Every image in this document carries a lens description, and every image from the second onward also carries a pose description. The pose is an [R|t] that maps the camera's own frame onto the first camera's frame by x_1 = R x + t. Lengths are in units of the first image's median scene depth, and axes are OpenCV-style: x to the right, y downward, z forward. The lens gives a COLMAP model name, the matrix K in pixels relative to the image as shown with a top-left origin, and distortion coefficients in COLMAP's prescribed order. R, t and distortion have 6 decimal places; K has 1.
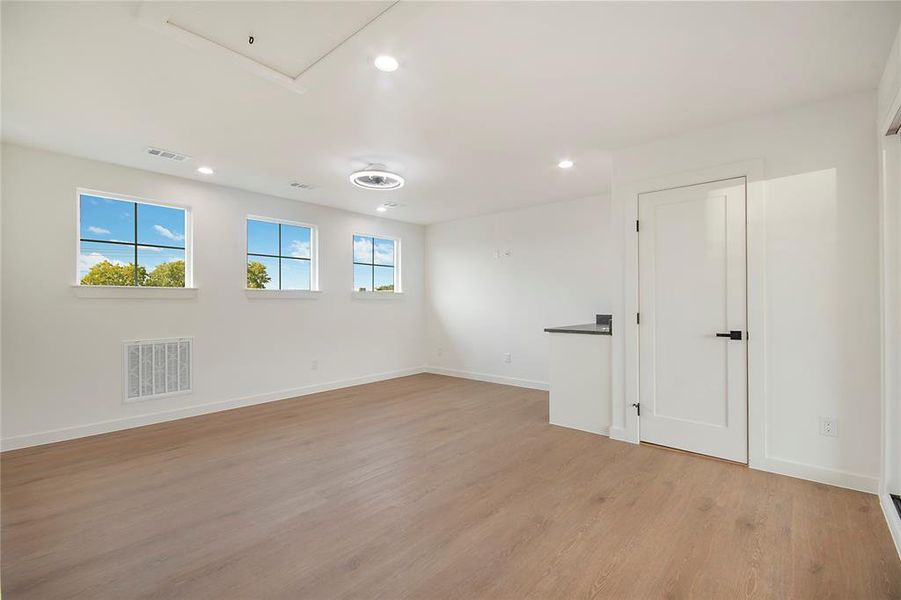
lens RADIAL K [[411.1, 0, 455.0], [0, 411.1, 300.7], [0, 0, 1]] dist [0.008773, -0.003493]
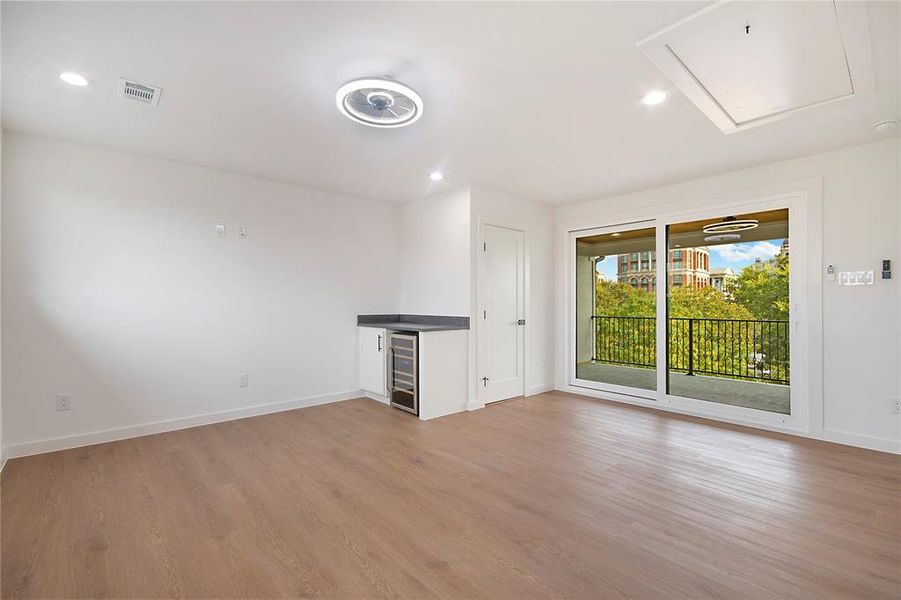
lens RADIAL K [[411.1, 0, 454.9], [0, 411.1, 300.9], [0, 0, 1]] dist [0.008773, -0.003493]
pose [[0.129099, 0.003446, 0.991626, -0.874739], [-0.003581, 0.999989, -0.003009, 0.002149], [-0.991625, -0.003163, 0.129110, 0.885932]]
